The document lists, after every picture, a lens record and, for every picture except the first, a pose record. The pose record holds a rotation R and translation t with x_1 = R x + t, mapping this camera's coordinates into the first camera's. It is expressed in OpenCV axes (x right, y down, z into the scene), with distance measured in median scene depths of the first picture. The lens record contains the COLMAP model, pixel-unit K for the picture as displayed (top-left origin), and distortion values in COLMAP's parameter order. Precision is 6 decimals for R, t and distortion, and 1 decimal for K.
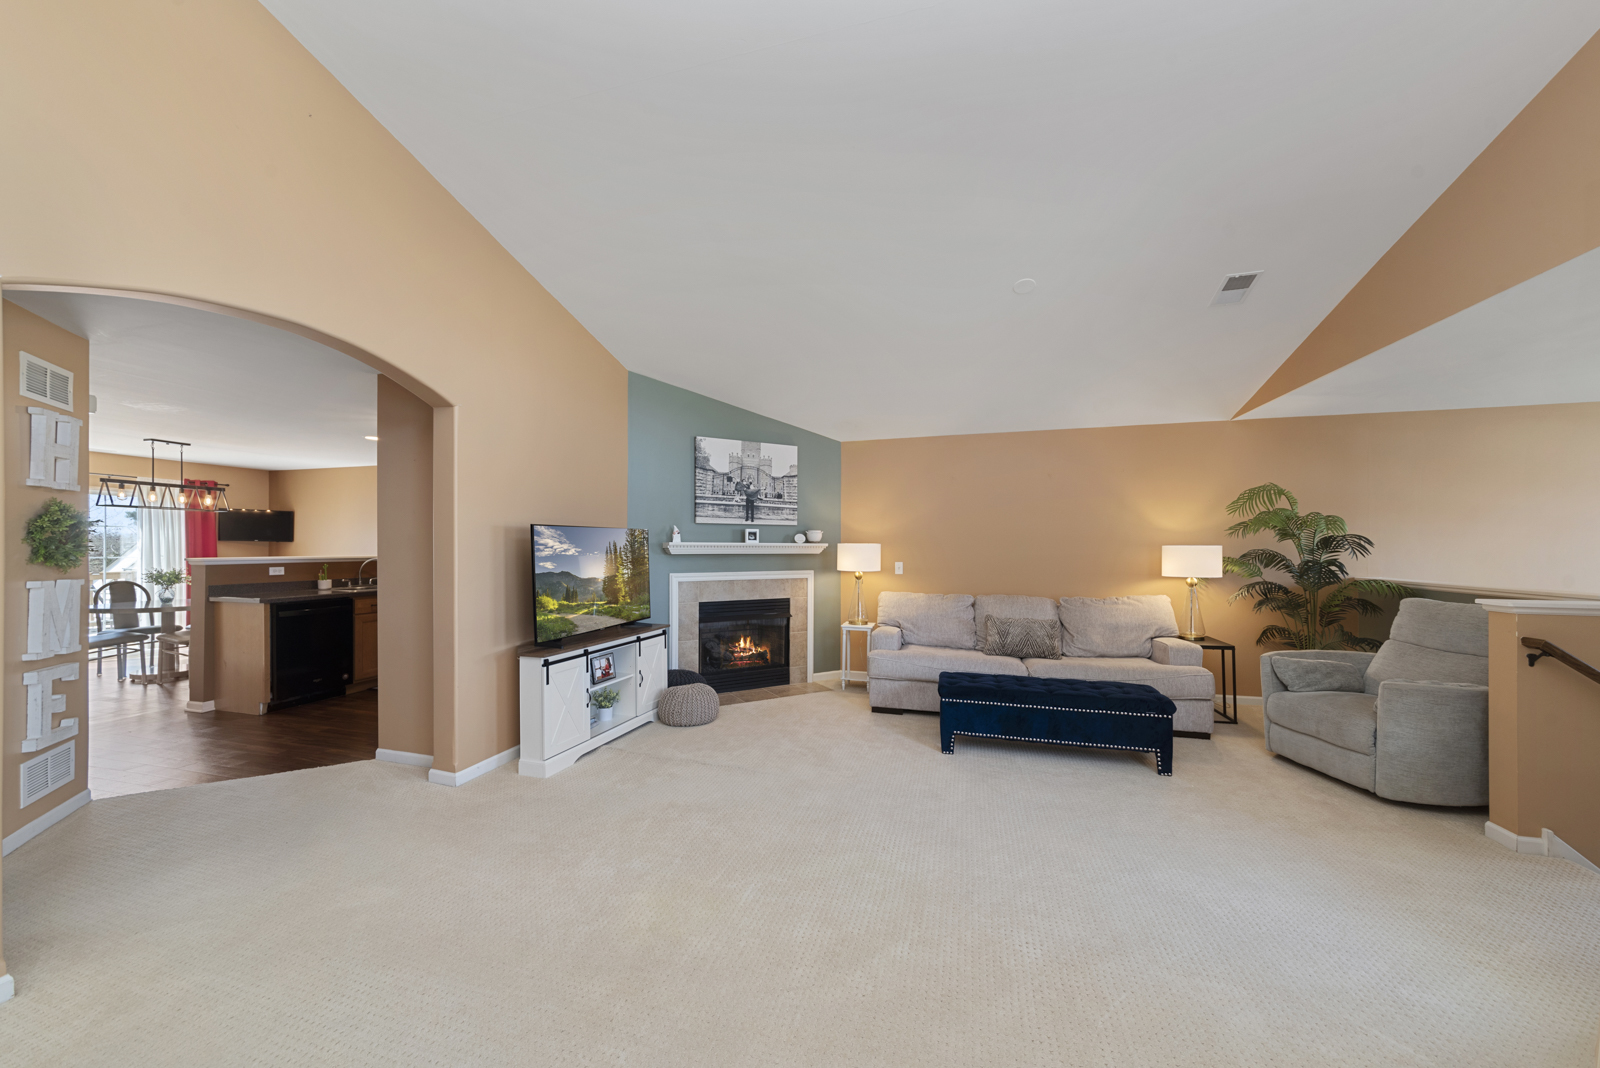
lens RADIAL K [[546.0, 0, 803.6], [0, 546.0, 552.0], [0, 0, 1]] dist [-0.000061, -0.000021]
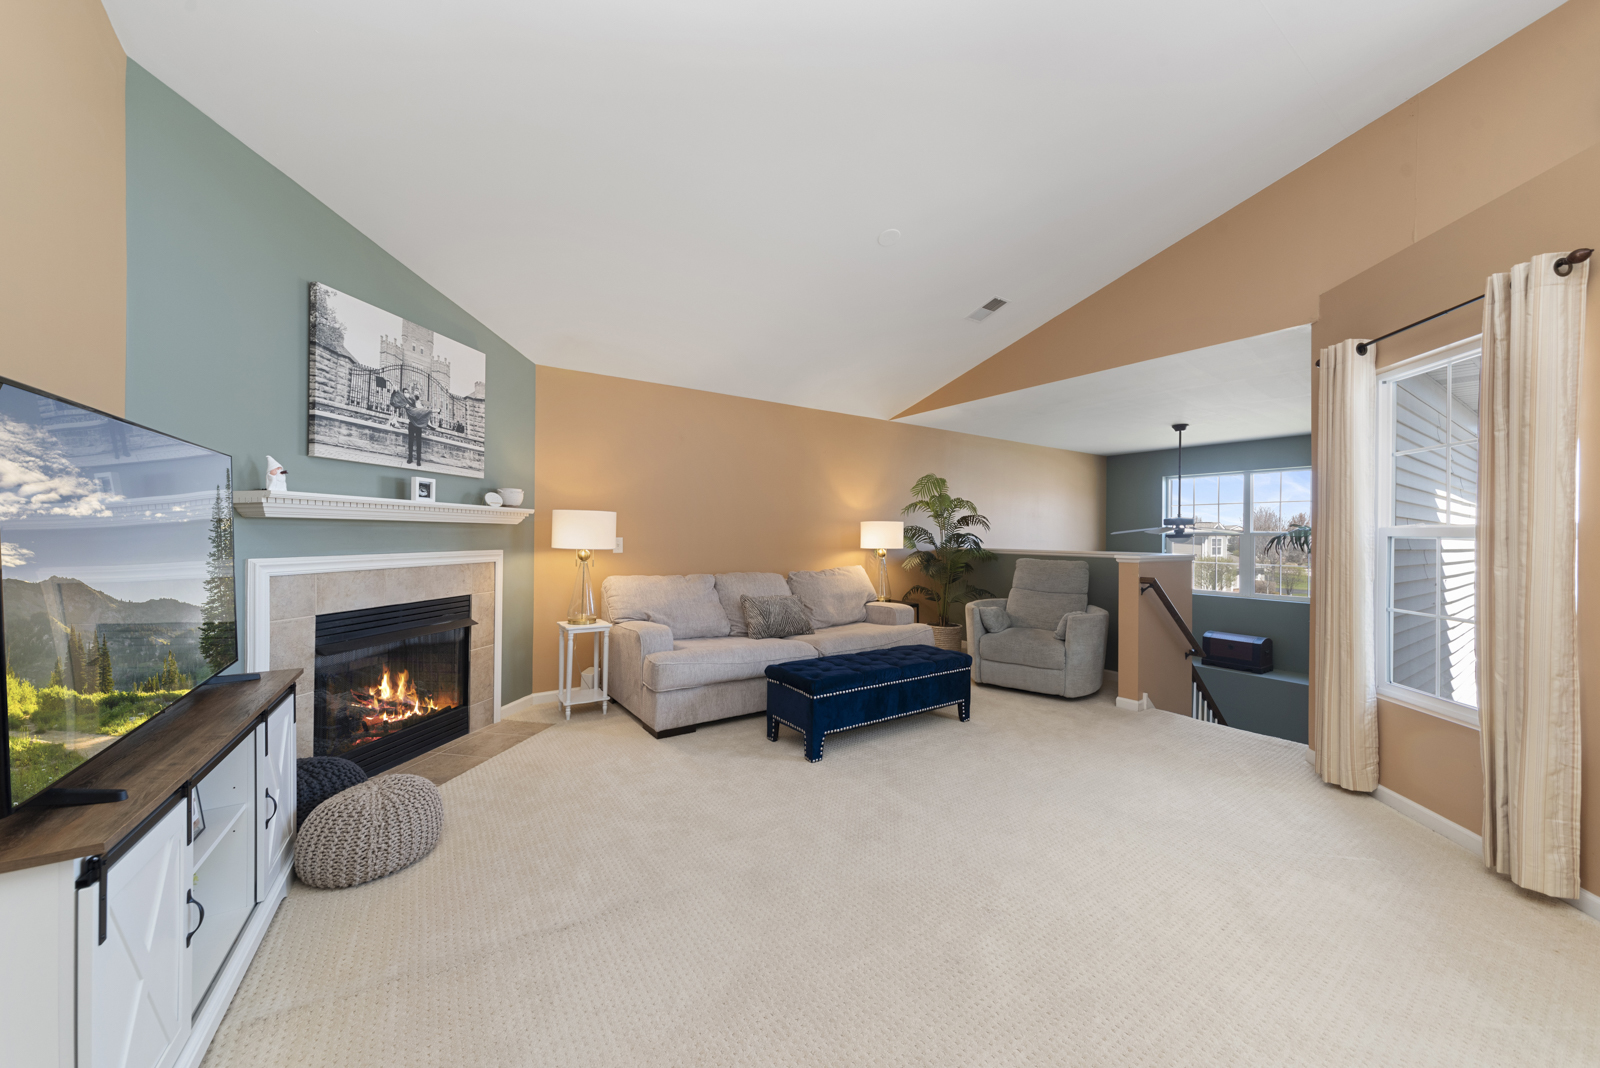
lens RADIAL K [[552.7, 0, 800.0], [0, 552.7, 534.0], [0, 0, 1]] dist [-0.000591, 0.000015]
pose [[0.661708, 0.003648, 0.749753, -0.269582], [-0.003027, 0.999993, -0.002194, 0.016871], [-0.749756, -0.000818, 0.661714, 0.323703]]
